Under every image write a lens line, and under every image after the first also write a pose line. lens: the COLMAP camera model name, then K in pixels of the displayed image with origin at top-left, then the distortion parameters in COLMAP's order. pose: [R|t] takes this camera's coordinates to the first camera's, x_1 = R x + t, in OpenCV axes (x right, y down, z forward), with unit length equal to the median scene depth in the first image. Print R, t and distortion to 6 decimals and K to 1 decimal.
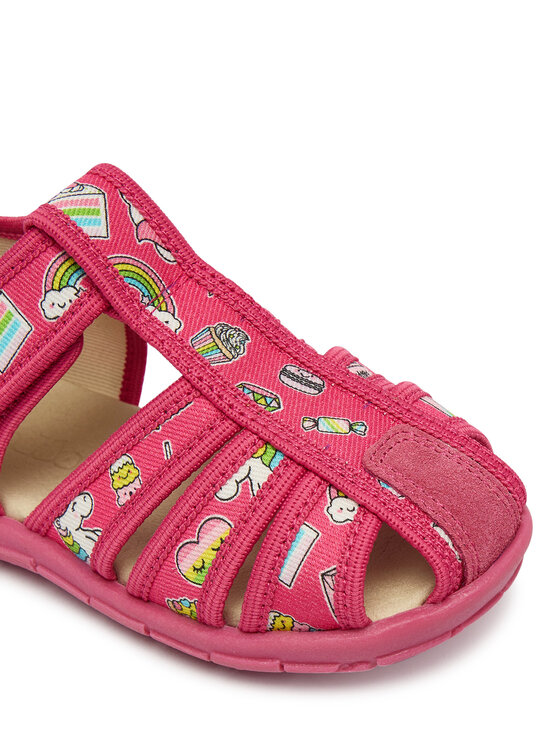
lens RADIAL K [[1262.1, 0, 280.0], [0, 1262.1, 373.0], [0, 0, 1]] dist [0.022625, 0.058795]
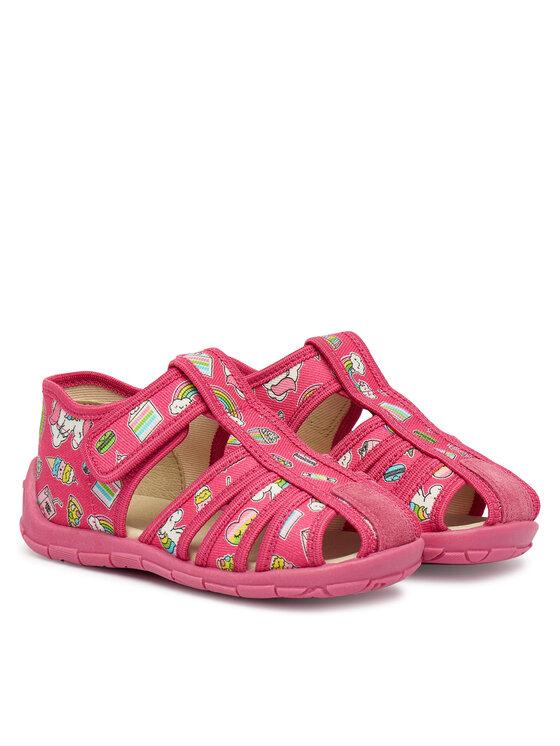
lens RADIAL K [[1881.3, 0, 280.0], [0, 1881.3, 373.0], [0, 0, 1]] dist [0.040223, 0.156084]
pose [[0.992259, 0.096821, -0.077772, 0.186152], [-0.119904, 0.909983, -0.396930, 1.008453], [0.032340, 0.403182, 0.914548, -1.594669]]
